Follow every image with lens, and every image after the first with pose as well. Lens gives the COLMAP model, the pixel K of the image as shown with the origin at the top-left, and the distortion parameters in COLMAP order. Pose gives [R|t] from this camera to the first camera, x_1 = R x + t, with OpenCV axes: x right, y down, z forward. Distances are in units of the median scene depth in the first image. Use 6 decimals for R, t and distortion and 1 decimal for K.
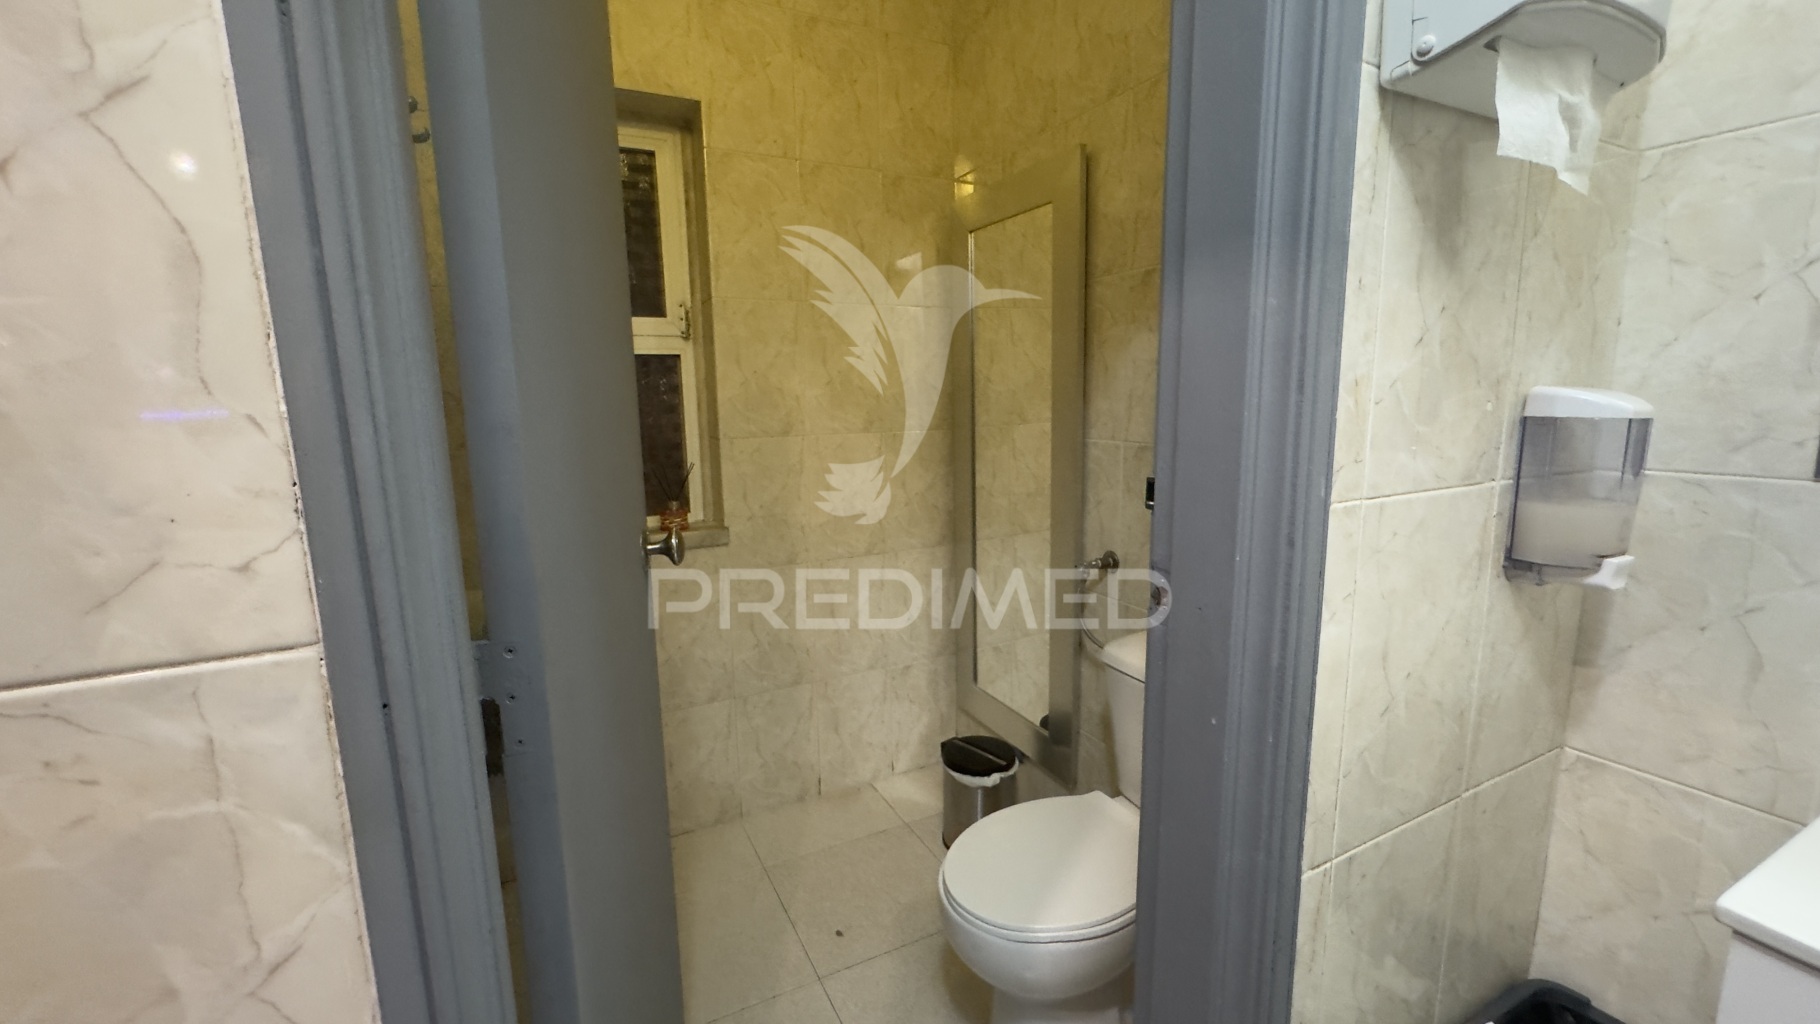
lens RADIAL K [[727.0, 0, 912.7], [0, 727.0, 509.3], [0, 0, 1]] dist [-0.000635, -0.000029]
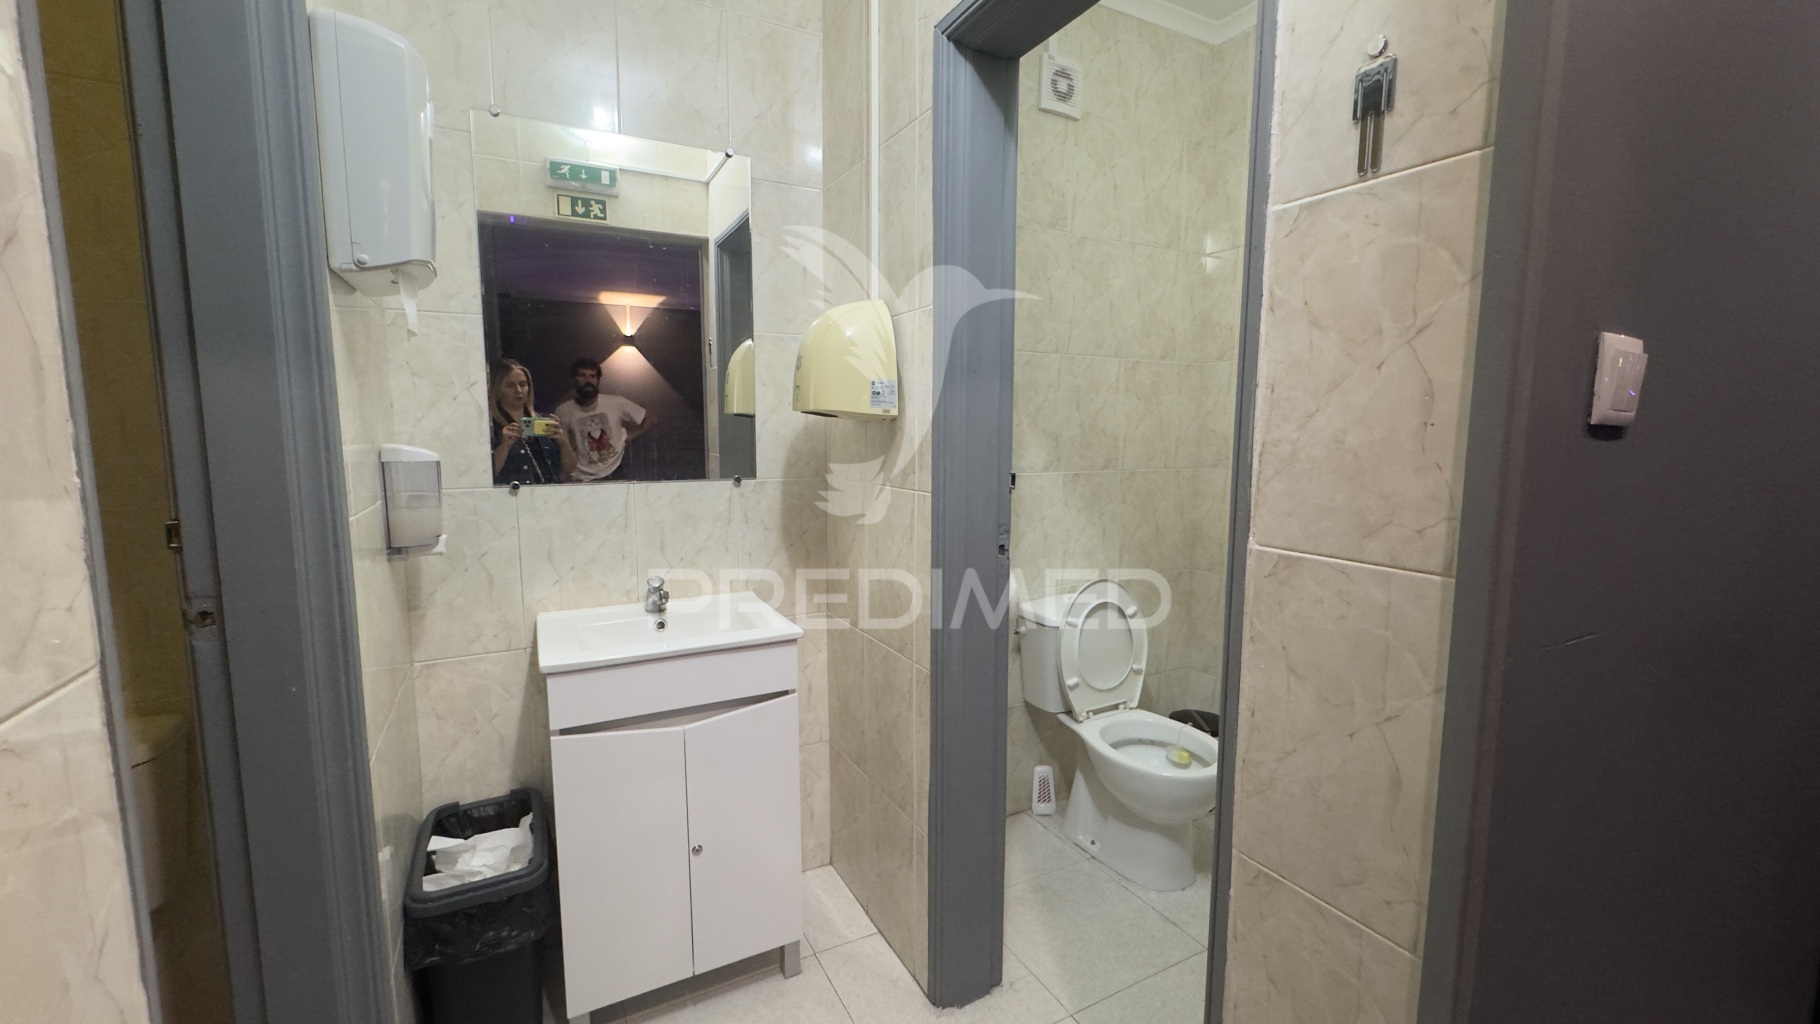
lens RADIAL K [[724.7, 0, 904.6], [0, 724.7, 508.9], [0, 0, 1]] dist [0.001826, 0.000164]
pose [[-0.005583, -0.095052, 0.995457, -0.792005], [0.156568, 0.983112, 0.094751, 0.007848], [-0.987651, 0.156386, 0.009393, -0.172751]]
